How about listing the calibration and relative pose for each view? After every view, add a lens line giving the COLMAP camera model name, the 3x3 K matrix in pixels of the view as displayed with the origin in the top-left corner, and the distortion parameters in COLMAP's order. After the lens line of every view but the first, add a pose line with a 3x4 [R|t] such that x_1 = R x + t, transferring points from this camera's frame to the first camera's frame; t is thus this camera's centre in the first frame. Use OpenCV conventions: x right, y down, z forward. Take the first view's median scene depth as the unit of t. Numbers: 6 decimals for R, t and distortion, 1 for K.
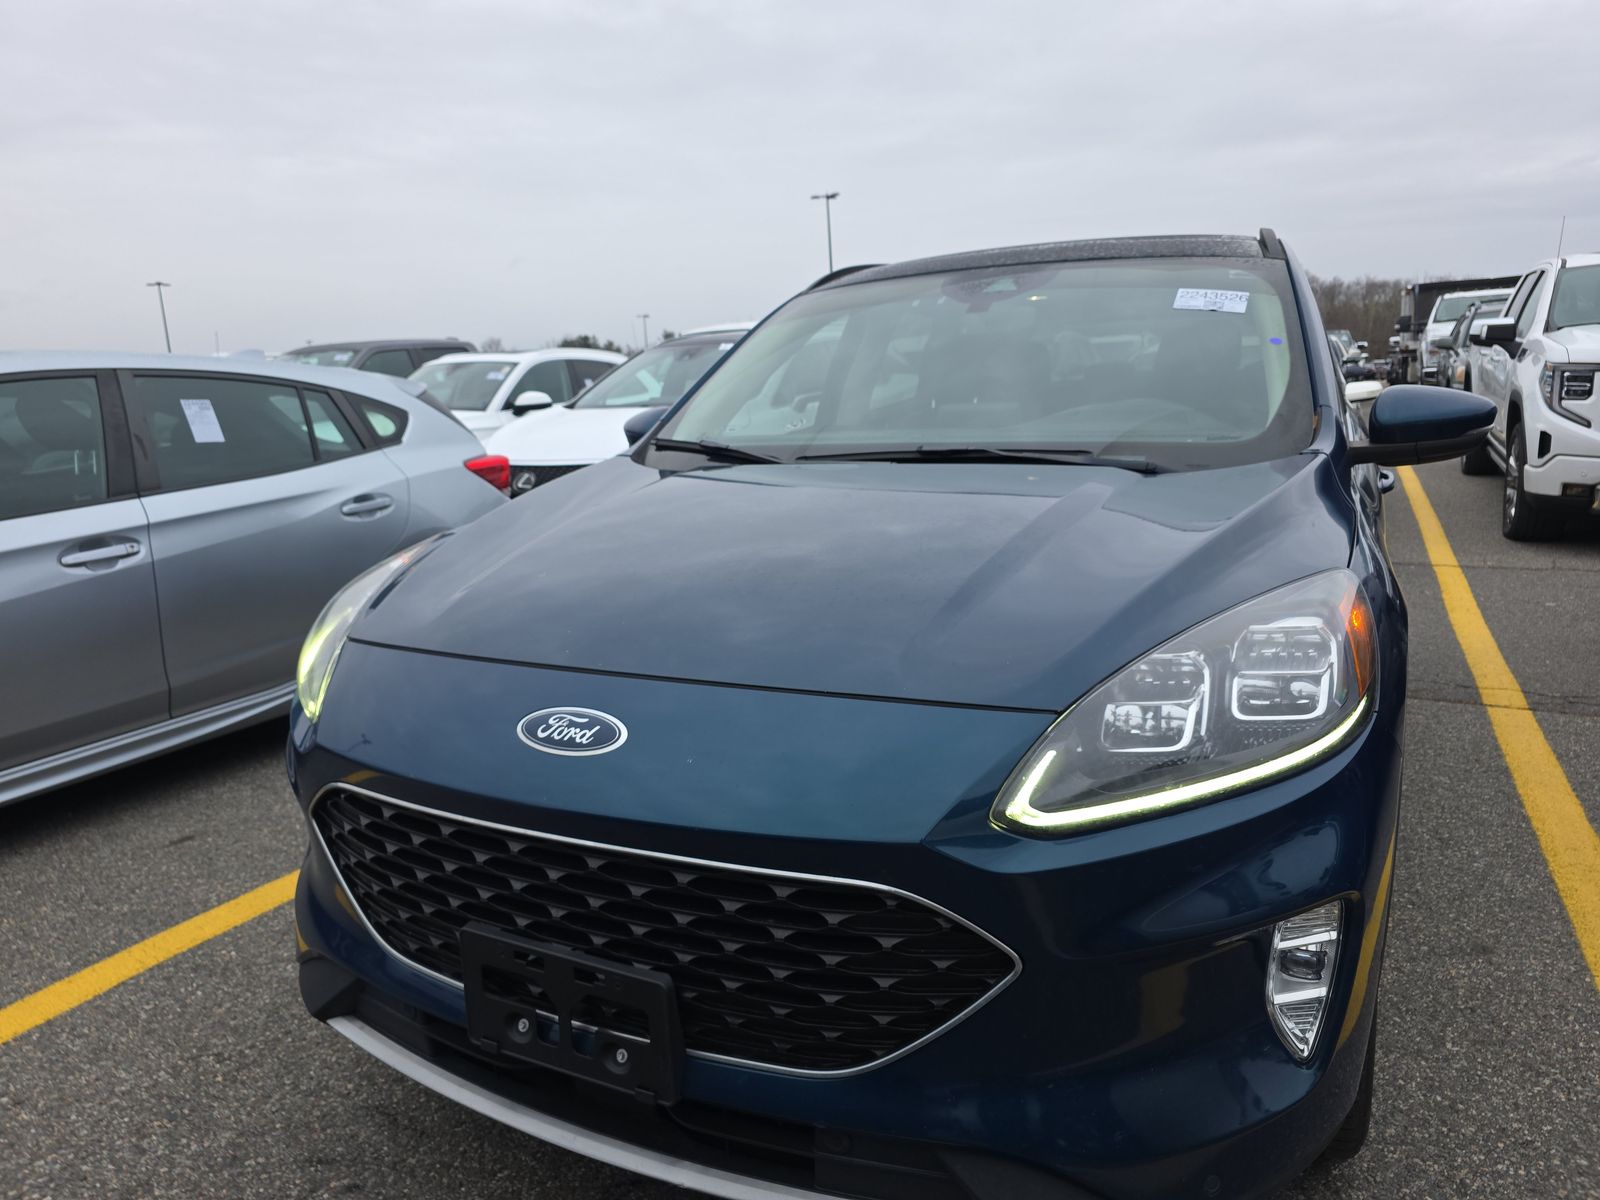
lens RADIAL K [[1163.2, 0, 800.0], [0, 1163.2, 600.0], [0, 0, 1]] dist [0.026273, 0.000983]
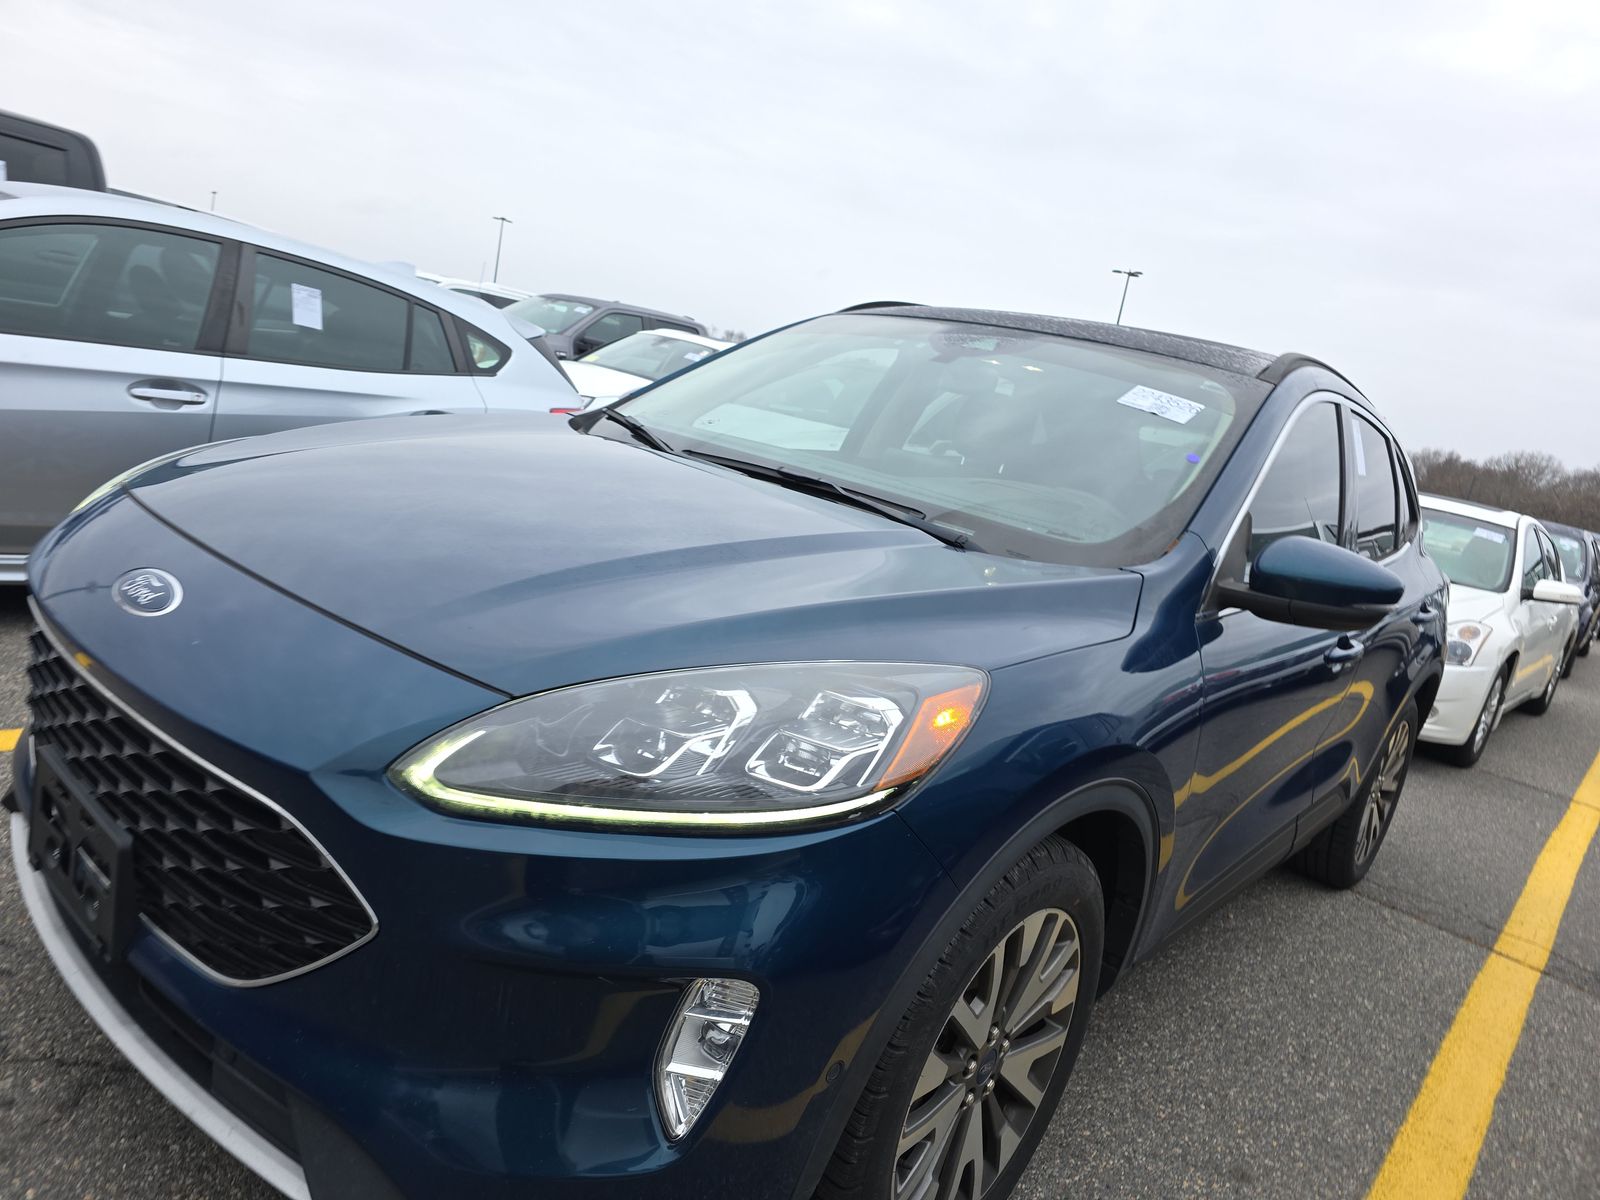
lens RADIAL K [[1154.4, 0, 800.0], [0, 1154.4, 600.0], [0, 0, 1]] dist [0.046271, -0.027812]
pose [[0.941172, 0.274714, -0.196793, 0.266195], [-0.280616, 0.959818, -0.002196, -0.020061], [0.188282, 0.057290, 0.980443, 0.039361]]
